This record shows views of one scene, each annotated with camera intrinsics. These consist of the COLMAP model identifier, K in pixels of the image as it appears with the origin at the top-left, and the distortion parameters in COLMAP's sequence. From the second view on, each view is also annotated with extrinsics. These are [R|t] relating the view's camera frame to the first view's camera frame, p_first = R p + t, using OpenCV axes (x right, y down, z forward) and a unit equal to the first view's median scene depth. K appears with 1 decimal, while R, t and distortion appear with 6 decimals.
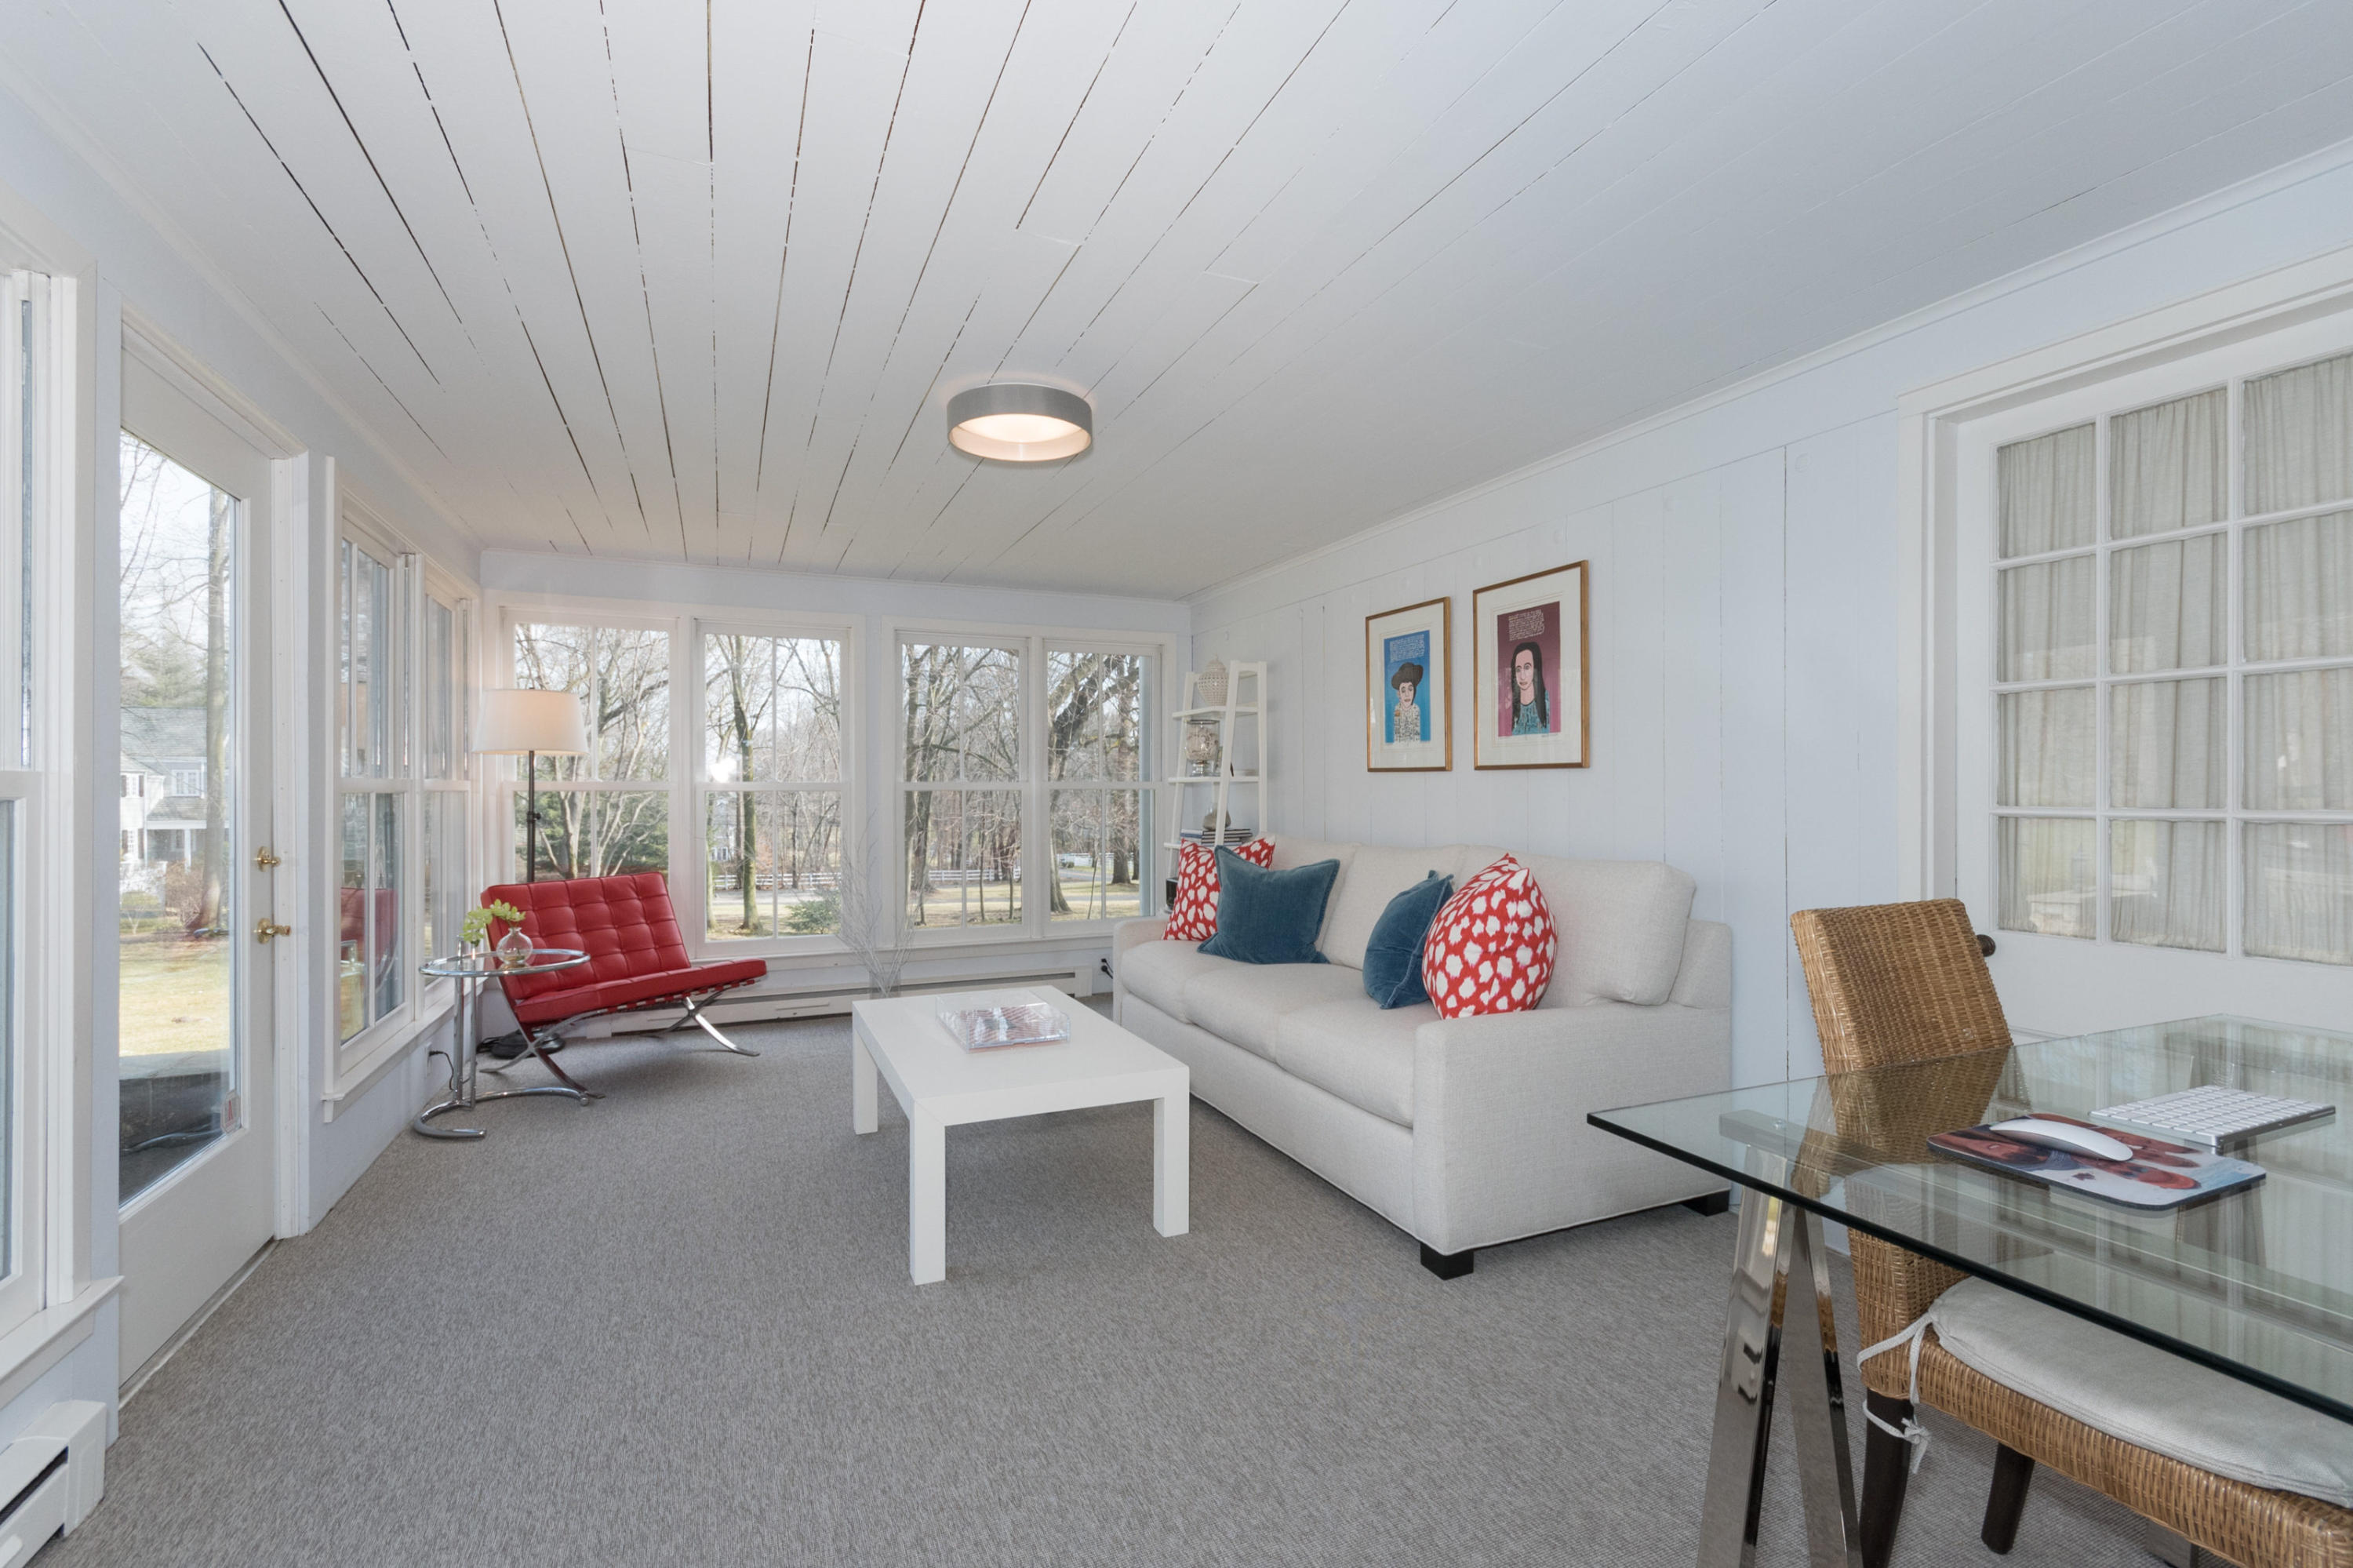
lens RADIAL K [[1028.8, 0, 1172.8], [0, 1028.8, 787.5], [0, 0, 1]] dist [0.001571, 0.000824]
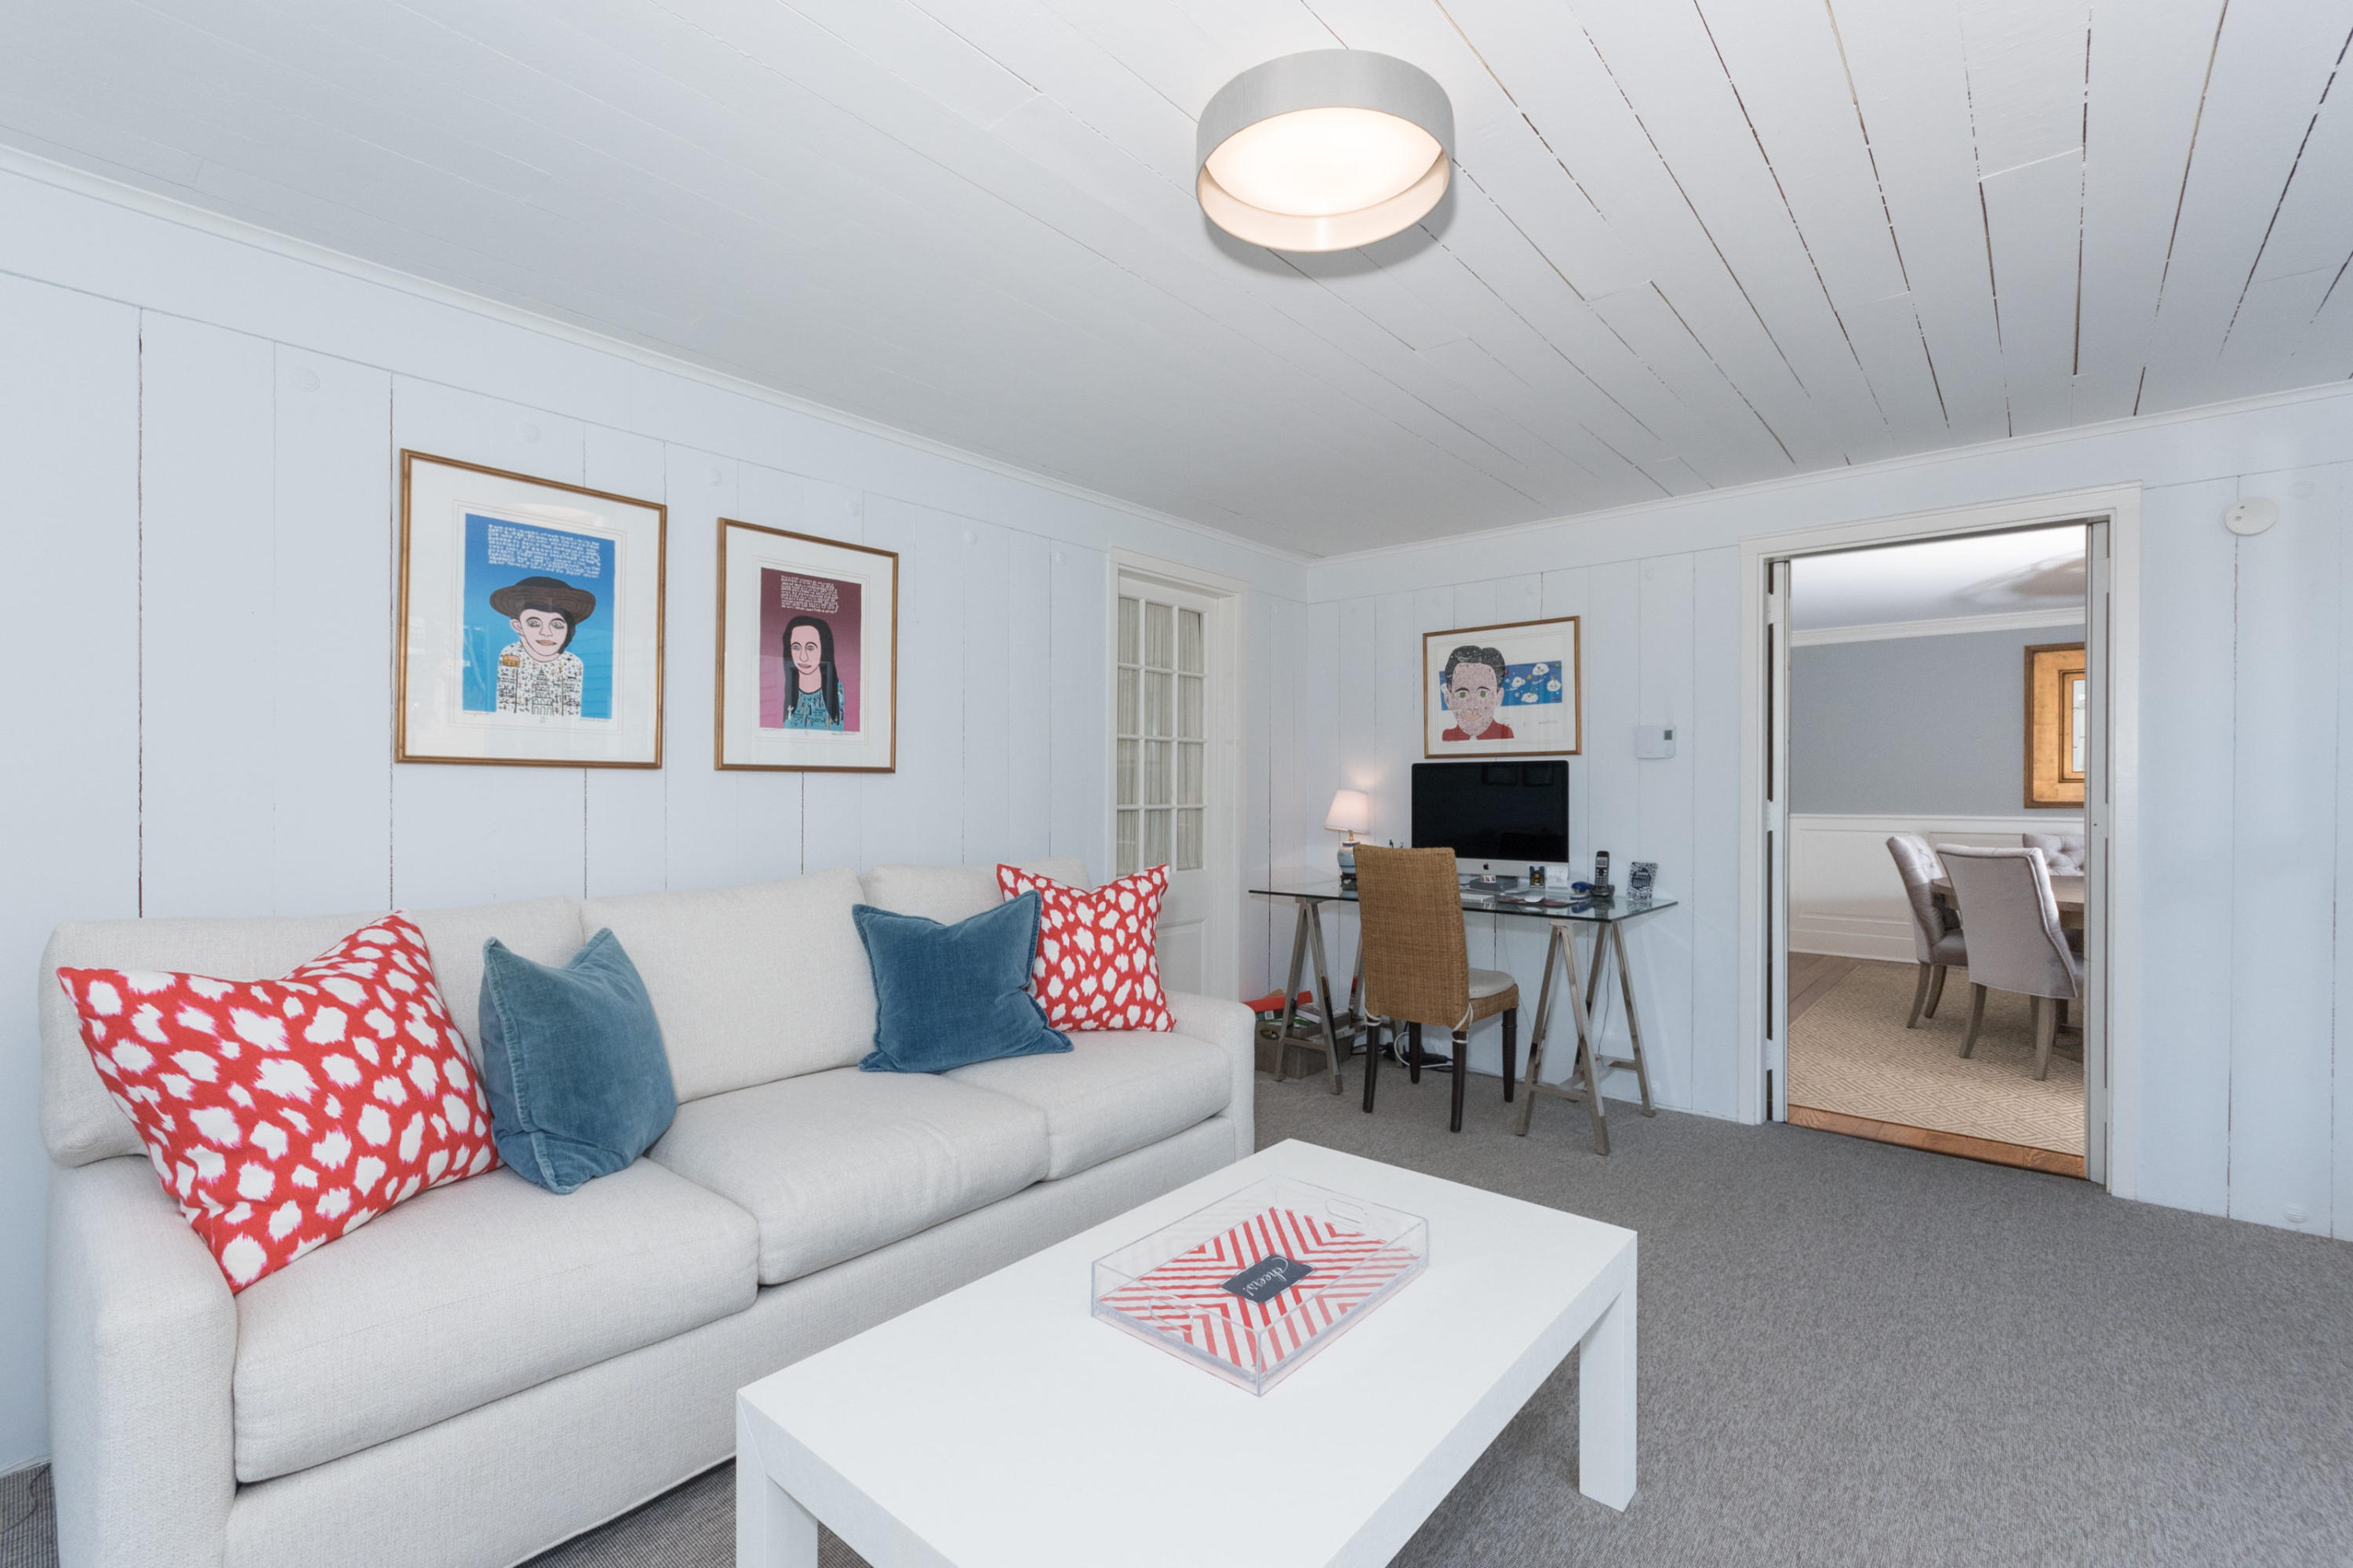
lens RADIAL K [[1028.8, 0, 1175.1], [0, 1028.8, 781.7], [0, 0, 1]] dist [0.001571, 0.000824]
pose [[-0.431883, -0.000353, 0.901929, -0.519440], [-0.009478, 0.999946, -0.004147, -0.008856], [-0.901880, -0.010339, -0.431864, 1.082878]]
